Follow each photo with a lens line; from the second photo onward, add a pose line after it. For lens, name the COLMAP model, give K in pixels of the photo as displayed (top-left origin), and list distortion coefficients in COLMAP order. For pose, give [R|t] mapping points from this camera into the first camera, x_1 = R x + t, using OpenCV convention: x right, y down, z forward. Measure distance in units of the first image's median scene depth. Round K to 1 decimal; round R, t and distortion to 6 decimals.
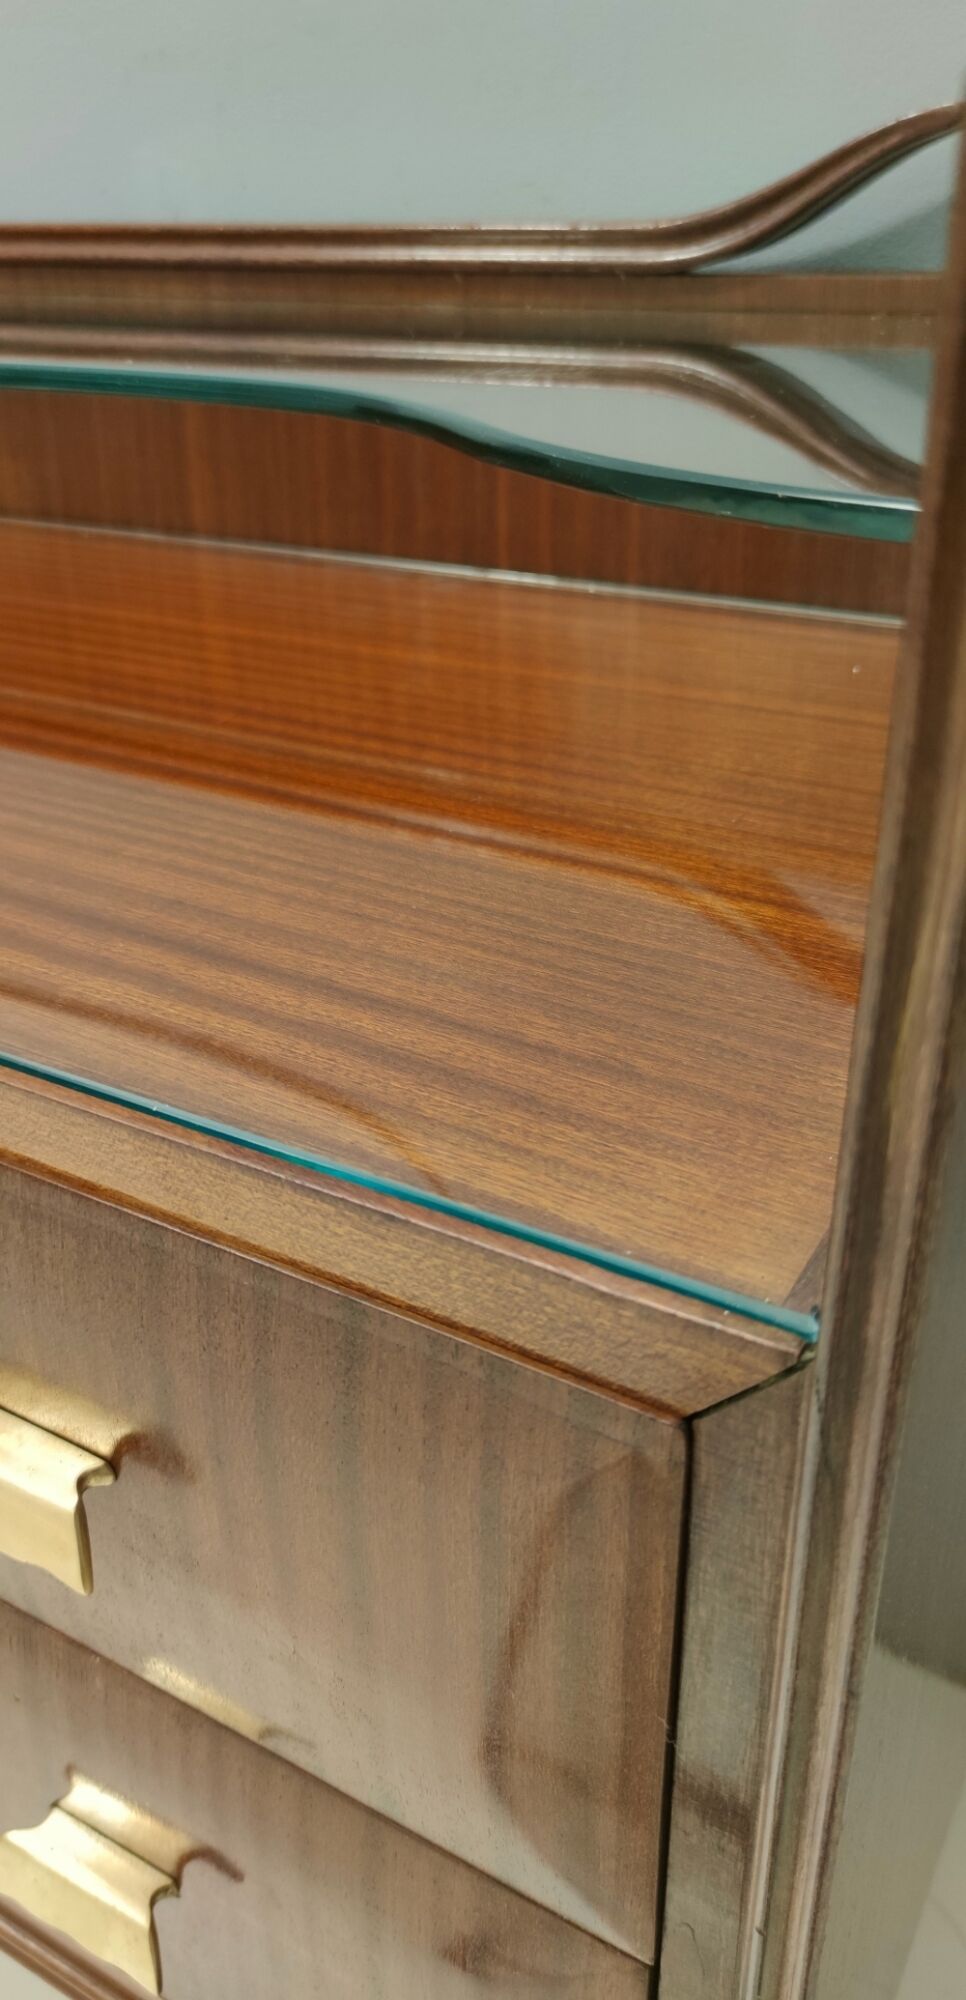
lens RADIAL K [[1554.7, 0, 485.5], [0, 1554.7, 987.8], [0, 0, 1]] dist [-0.010553, -0.001353]
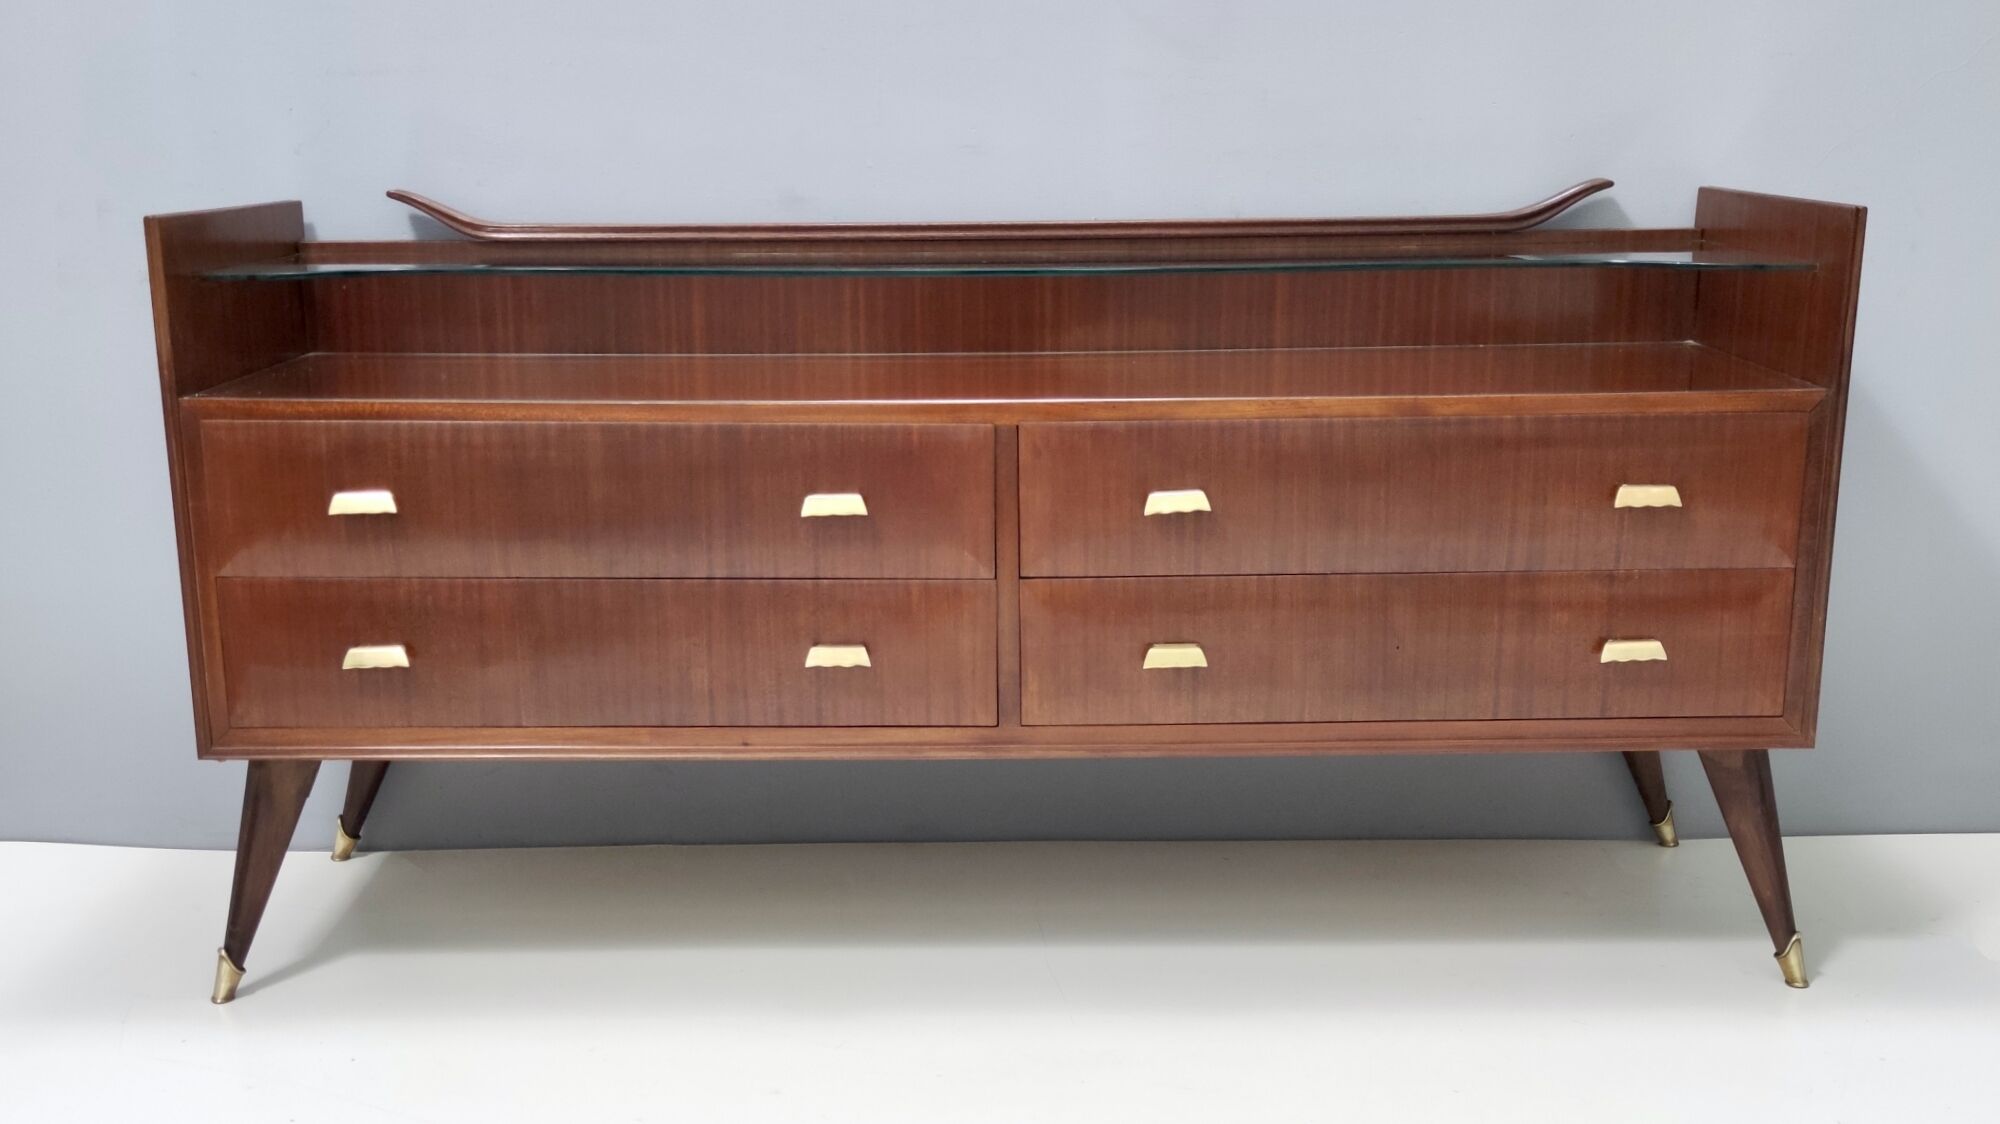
lens RADIAL K [[2242.9, 0, 991.7], [0, 2242.9, 646.6], [0, 0, 1]] dist [0.086167, 0.000000]
pose [[0.857945, -0.125953, 0.498062, -4.597164], [0.240415, 0.955206, -0.172573, 1.235761], [-0.454016, 0.267800, 0.849795, -3.094467]]
